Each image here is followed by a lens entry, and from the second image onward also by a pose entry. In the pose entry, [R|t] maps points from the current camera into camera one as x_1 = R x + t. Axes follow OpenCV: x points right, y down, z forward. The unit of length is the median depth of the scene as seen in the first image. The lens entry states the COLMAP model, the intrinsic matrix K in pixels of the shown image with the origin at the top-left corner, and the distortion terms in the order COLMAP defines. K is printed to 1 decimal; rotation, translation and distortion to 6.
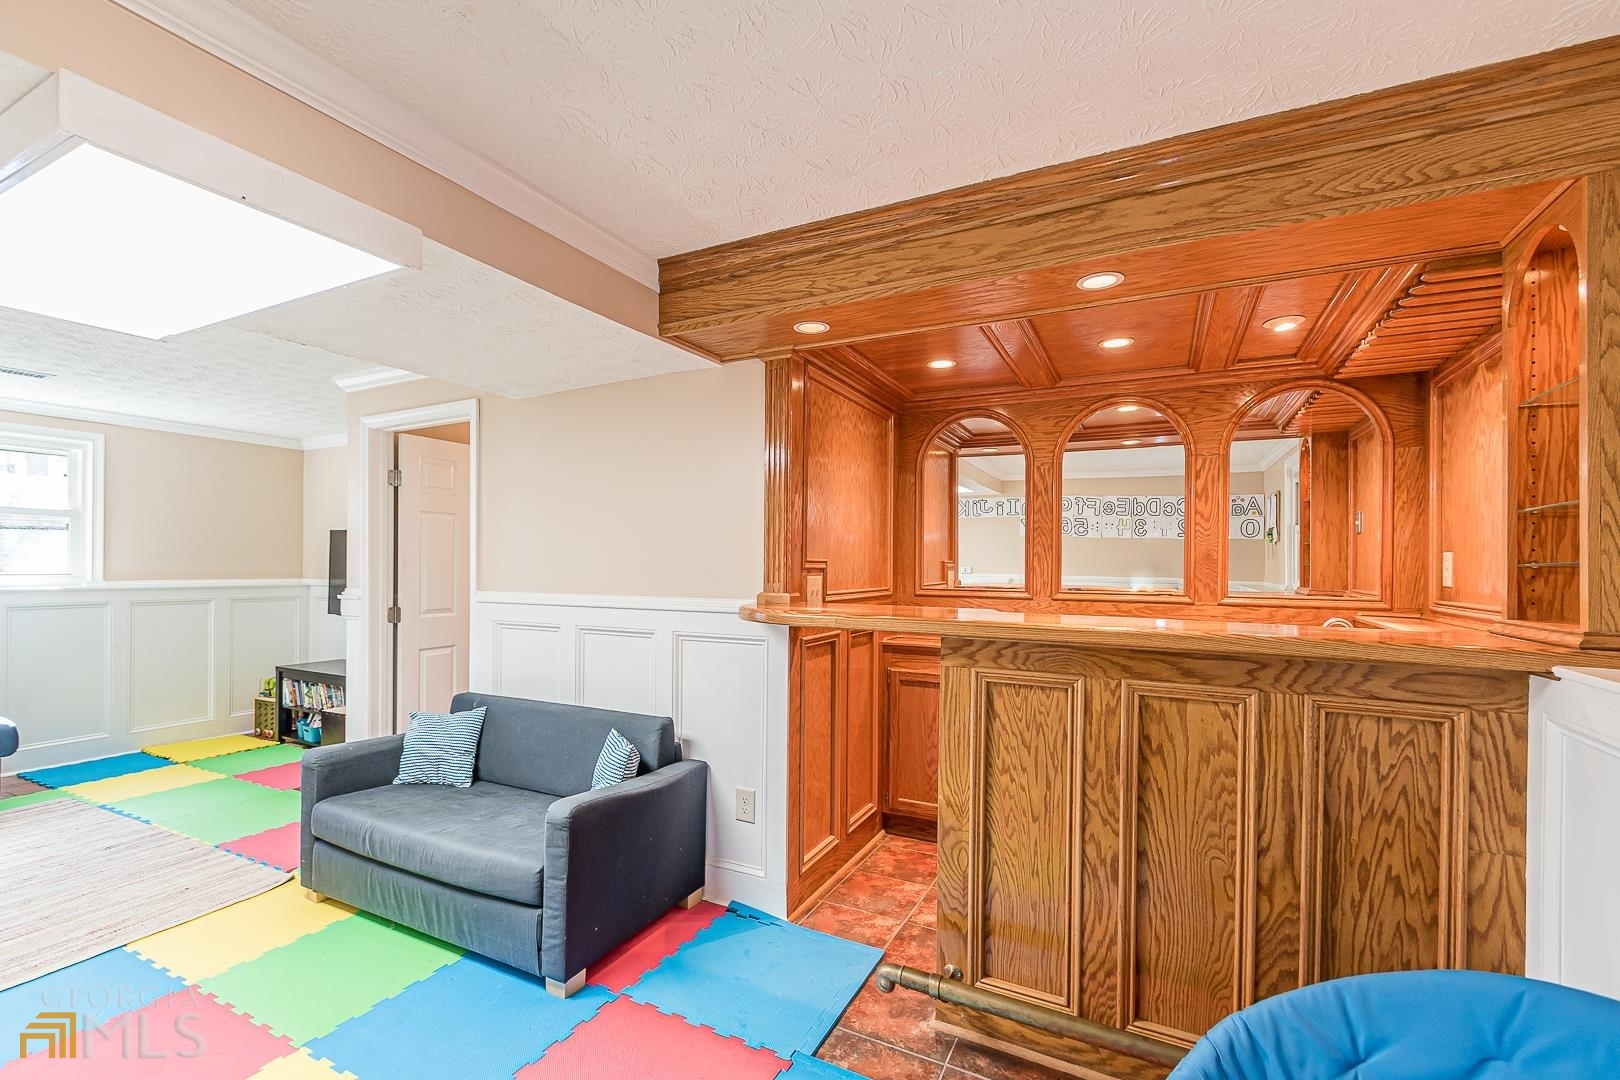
lens RADIAL K [[712.4, 0, 808.1], [0, 712.4, 555.1], [0, 0, 1]] dist [-0.002547, 0.000849]
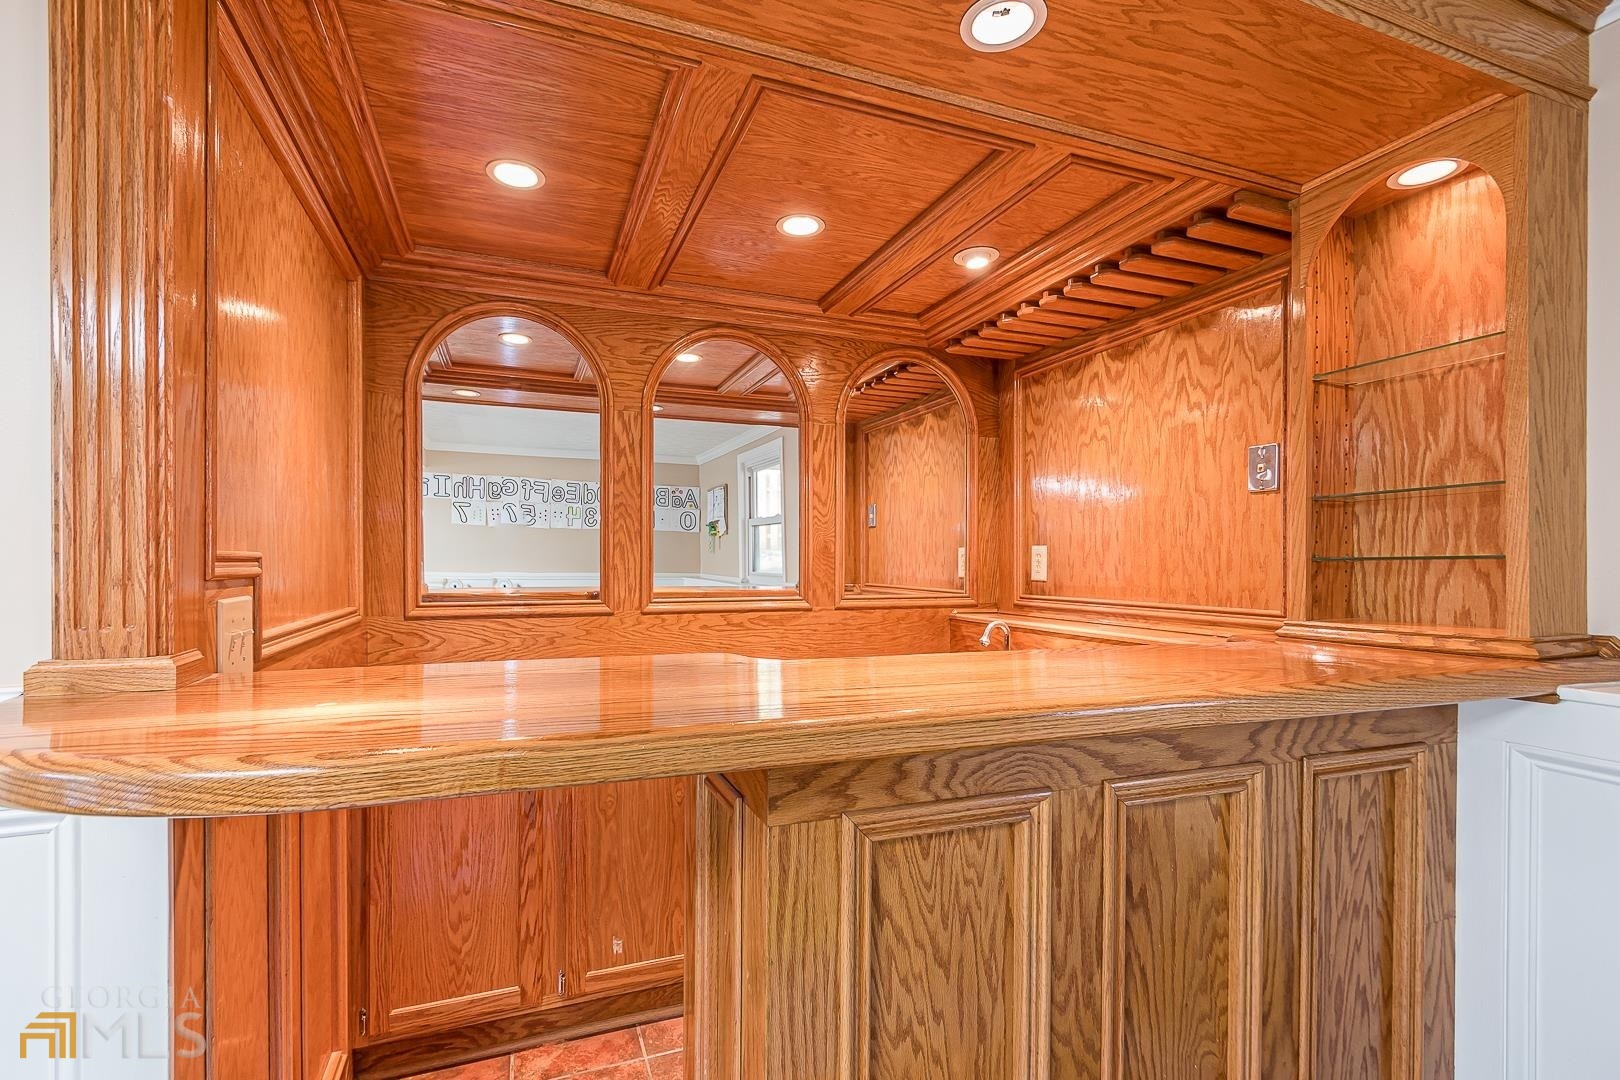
lens RADIAL K [[719.2, 0, 776.9], [0, 719.2, 561.7], [0, 0, 1]] dist [0.001751, -0.000762]
pose [[0.691024, -0.008879, 0.722777, -0.095104], [-0.004135, 0.999860, 0.016237, 0.004739], [-0.722820, -0.014209, 0.690890, 0.753395]]
